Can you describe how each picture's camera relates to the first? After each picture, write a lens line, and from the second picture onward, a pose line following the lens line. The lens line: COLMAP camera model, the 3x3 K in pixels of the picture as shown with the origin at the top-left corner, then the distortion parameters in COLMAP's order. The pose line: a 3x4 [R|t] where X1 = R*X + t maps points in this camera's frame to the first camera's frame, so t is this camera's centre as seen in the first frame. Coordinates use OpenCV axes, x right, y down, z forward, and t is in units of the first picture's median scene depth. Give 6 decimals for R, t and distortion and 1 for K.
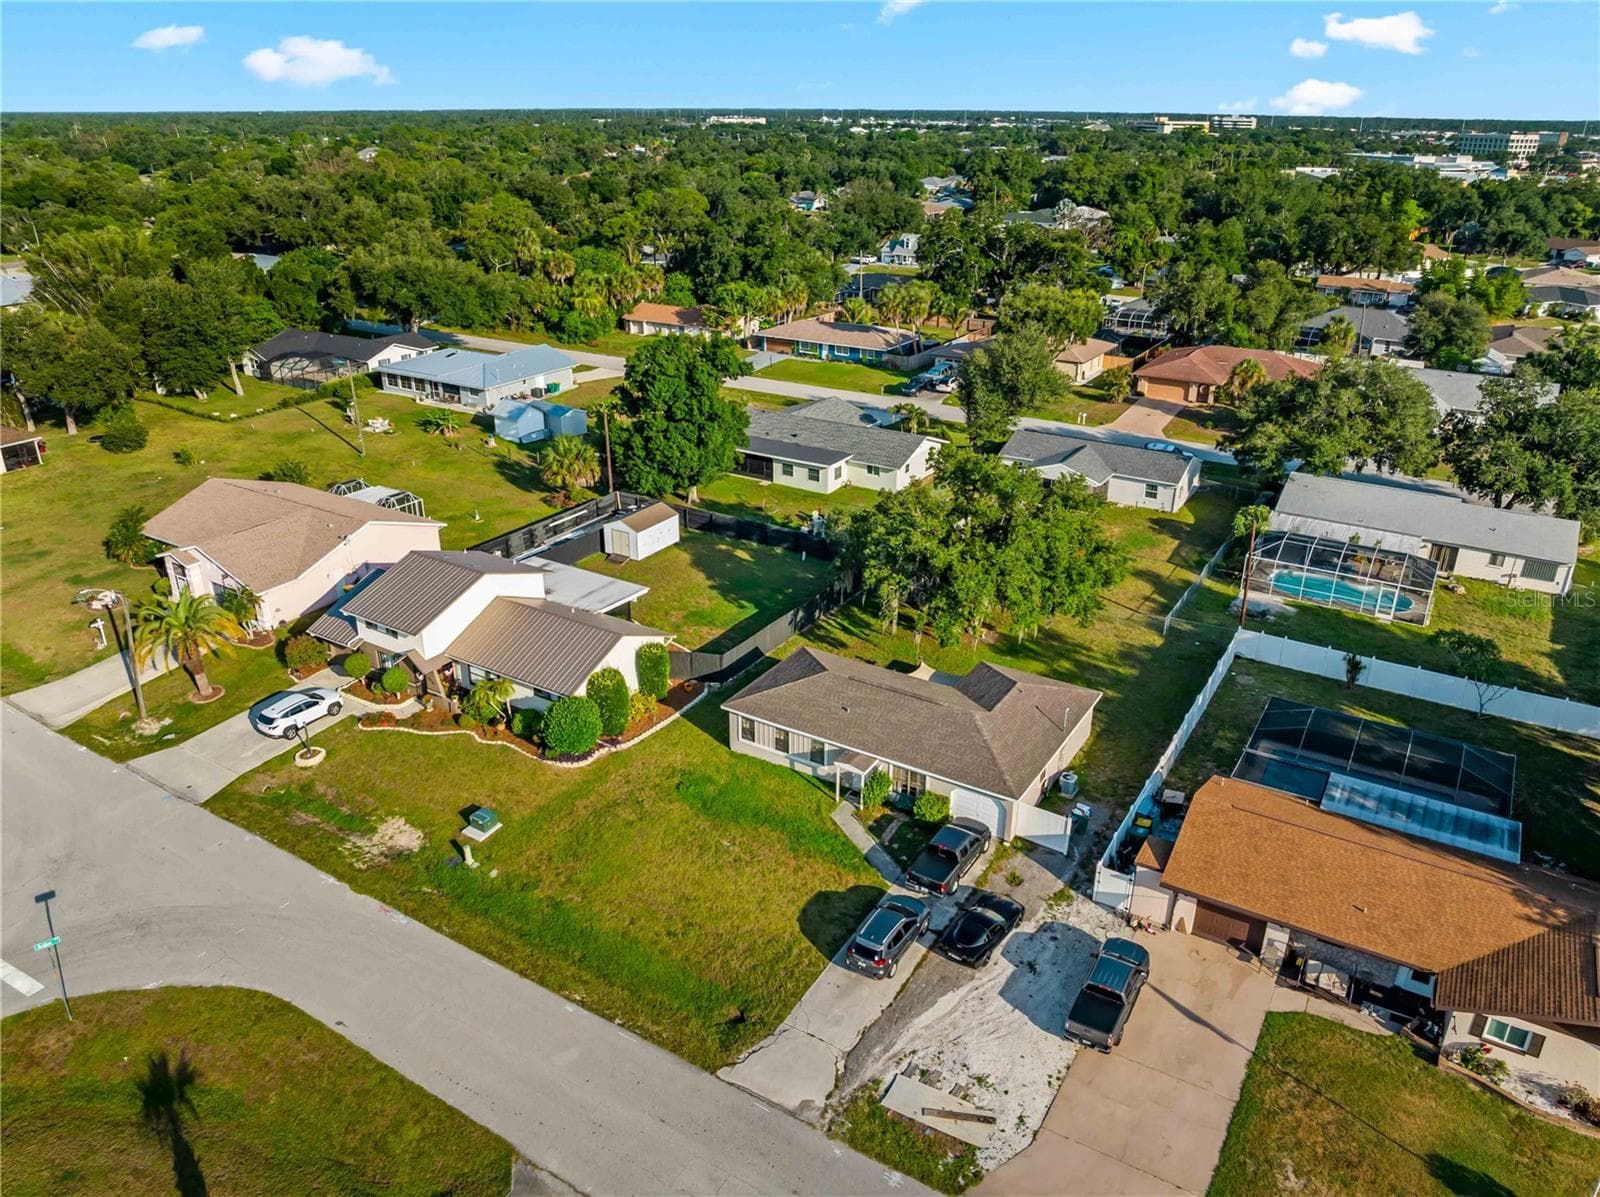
lens RADIAL K [[1125.3, 0, 790.7], [0, 1125.3, 582.2], [0, 0, 1]] dist [-0.038546, 0.002710]
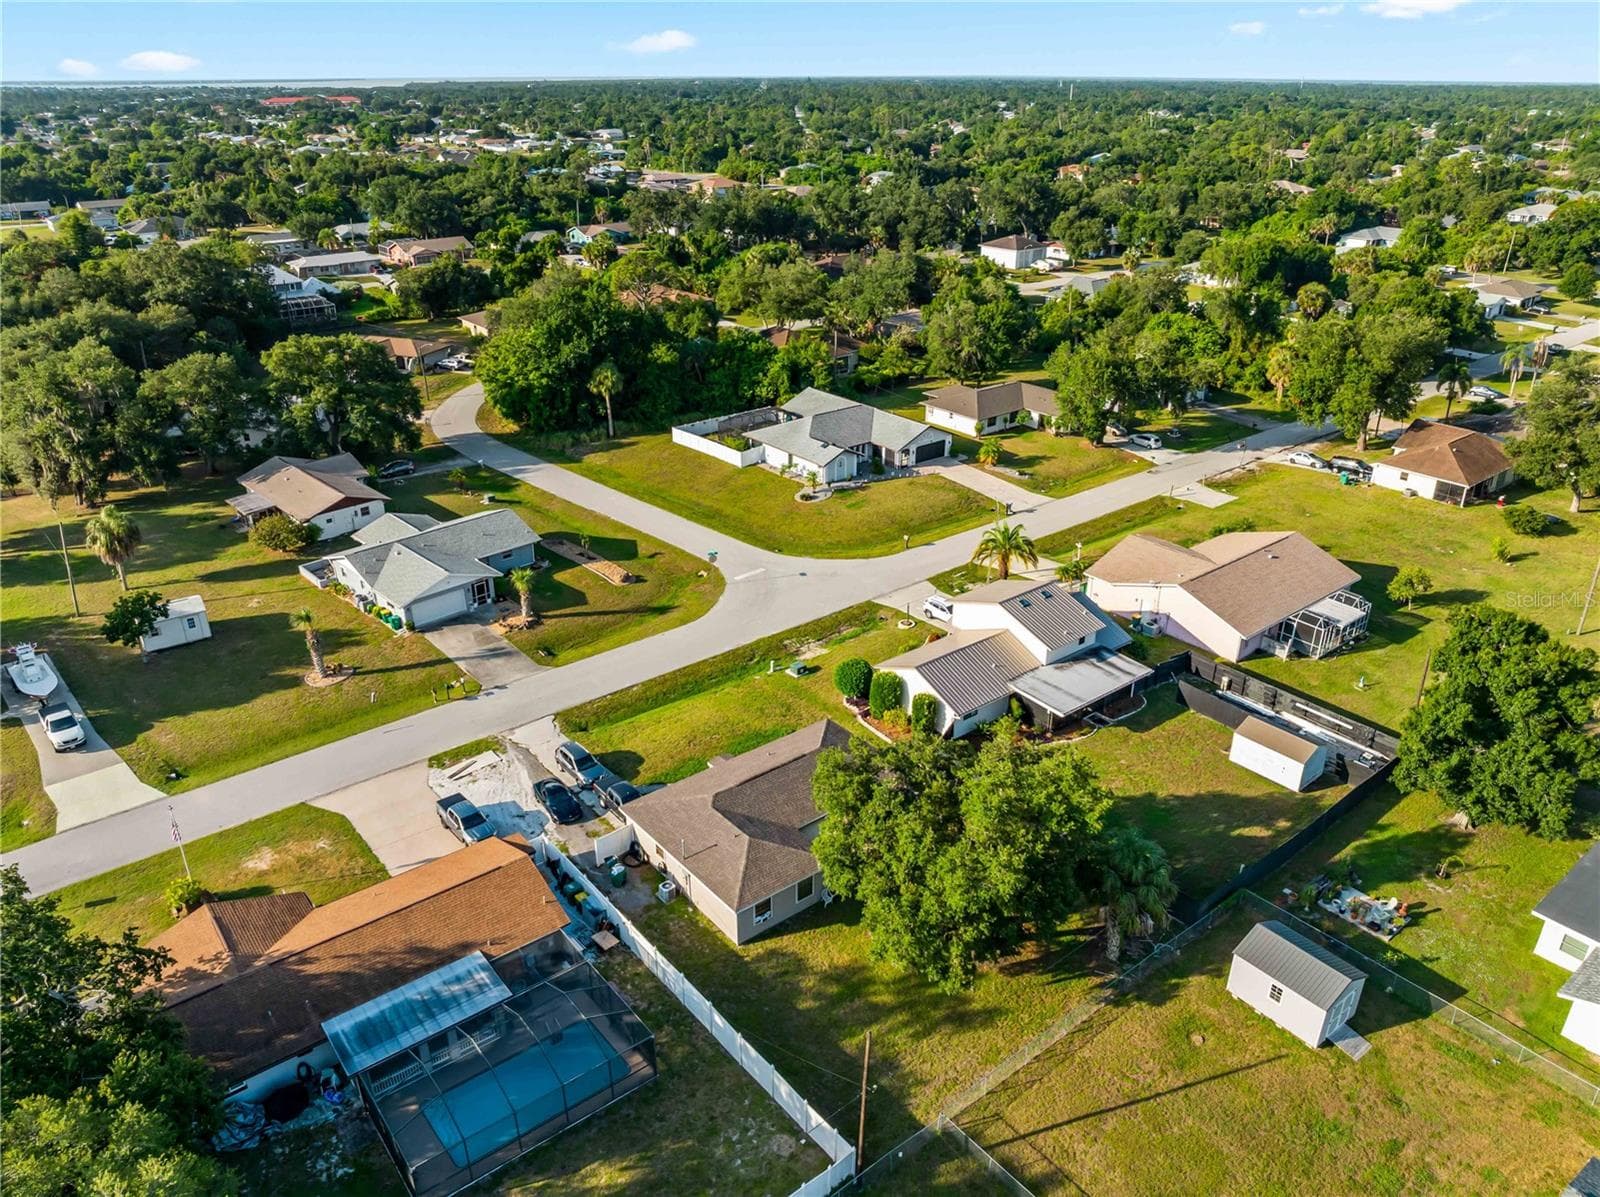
lens RADIAL K [[1125.3, 0, 812.0], [0, 1125.3, 584.3], [0, 0, 1]] dist [-0.038546, 0.002710]
pose [[-0.317824, 0.389019, -0.864669, 0.847204], [-0.375162, 0.785932, 0.491492, -0.542513], [0.870770, 0.480599, -0.103843, 0.870352]]
